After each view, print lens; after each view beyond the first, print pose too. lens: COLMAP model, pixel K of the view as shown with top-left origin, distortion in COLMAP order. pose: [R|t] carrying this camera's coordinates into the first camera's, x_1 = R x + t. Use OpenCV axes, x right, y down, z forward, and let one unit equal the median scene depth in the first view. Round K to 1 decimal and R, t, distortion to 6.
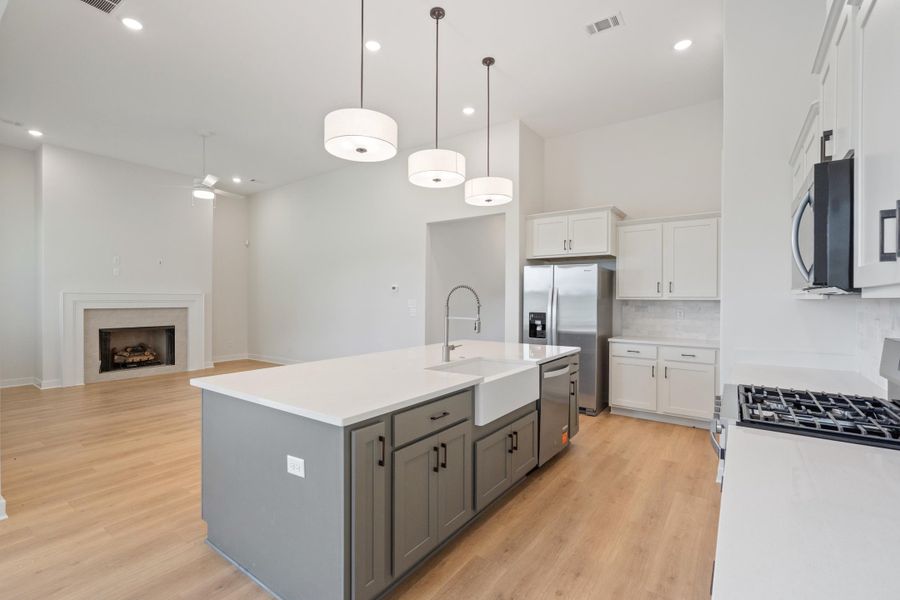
lens RADIAL K [[406.5, 0, 447.3], [0, 406.5, 301.5], [0, 0, 1]] dist [-0.010573, 0.000263]
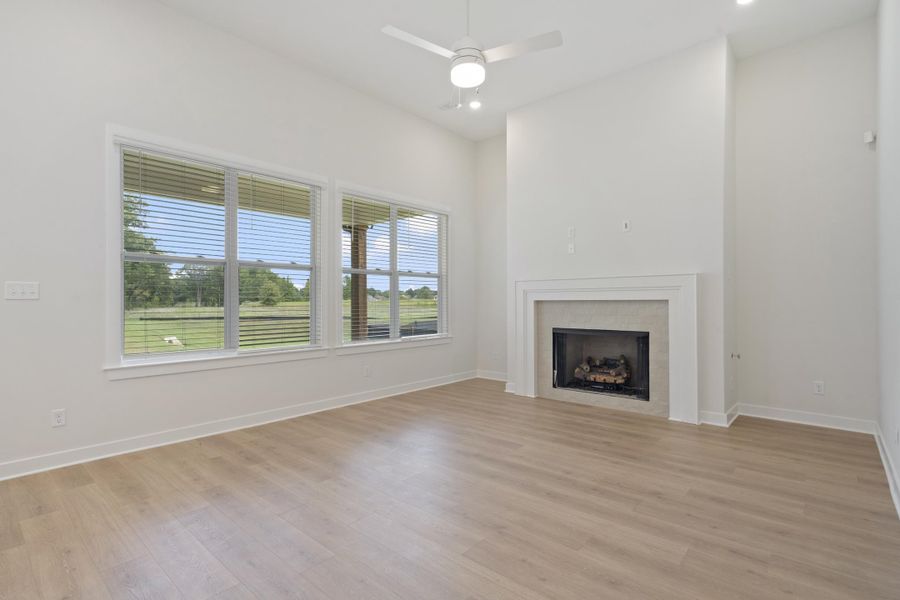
lens RADIAL K [[432.0, 0, 441.4], [0, 432.0, 302.0], [0, 0, 1]] dist [-0.002261, -0.000653]
pose [[-0.108708, -0.003770, -0.994067, -0.056085], [-0.002416, 0.999991, -0.003528, 0.029385], [0.994071, 0.002018, -0.108716, 1.116603]]
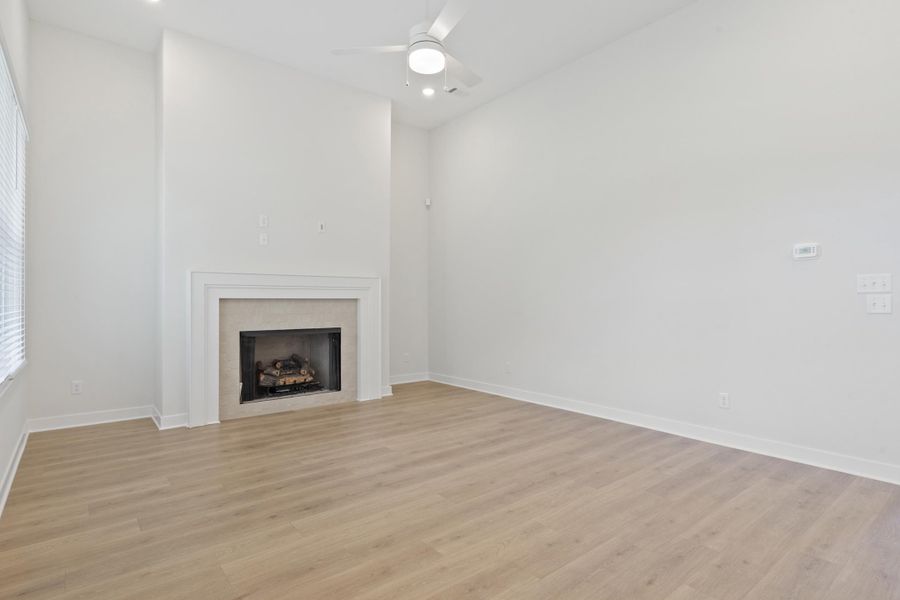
lens RADIAL K [[461.0, 0, 446.2], [0, 461.0, 300.0], [0, 0, 1]] dist [-0.000780, 0.000065]
pose [[0.963527, -0.002004, -0.267605, -0.467875], [-0.000034, 0.999971, -0.007609, 0.031698], [0.267613, 0.007340, 0.963499, 0.510766]]
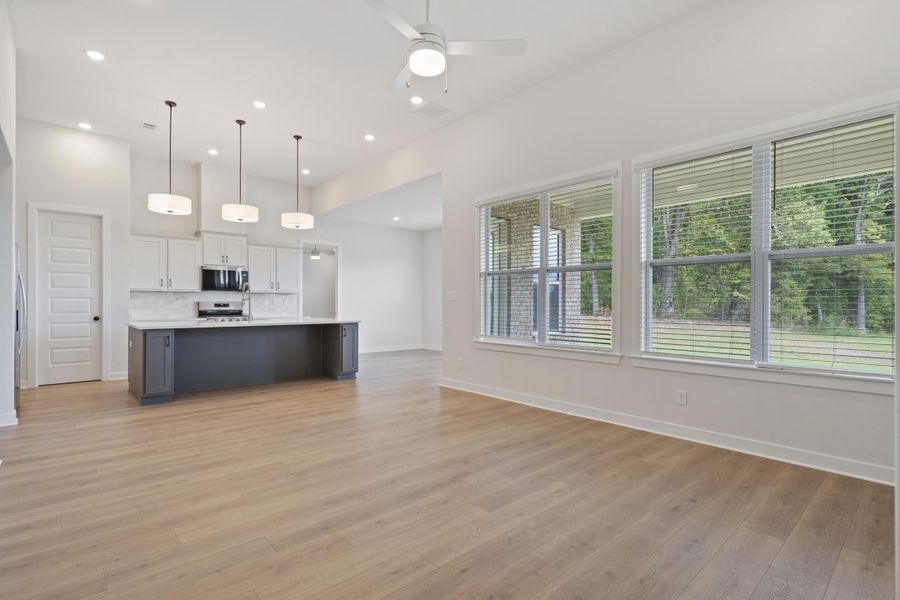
lens RADIAL K [[432.0, 0, 444.1], [0, 432.0, 302.4], [0, 0, 1]] dist [-0.002261, -0.000653]
pose [[-0.975203, -0.004812, 0.221259, -0.802811], [-0.003777, 0.999980, 0.005101, 0.023947], [-0.221279, 0.004139, -0.975202, 1.637971]]
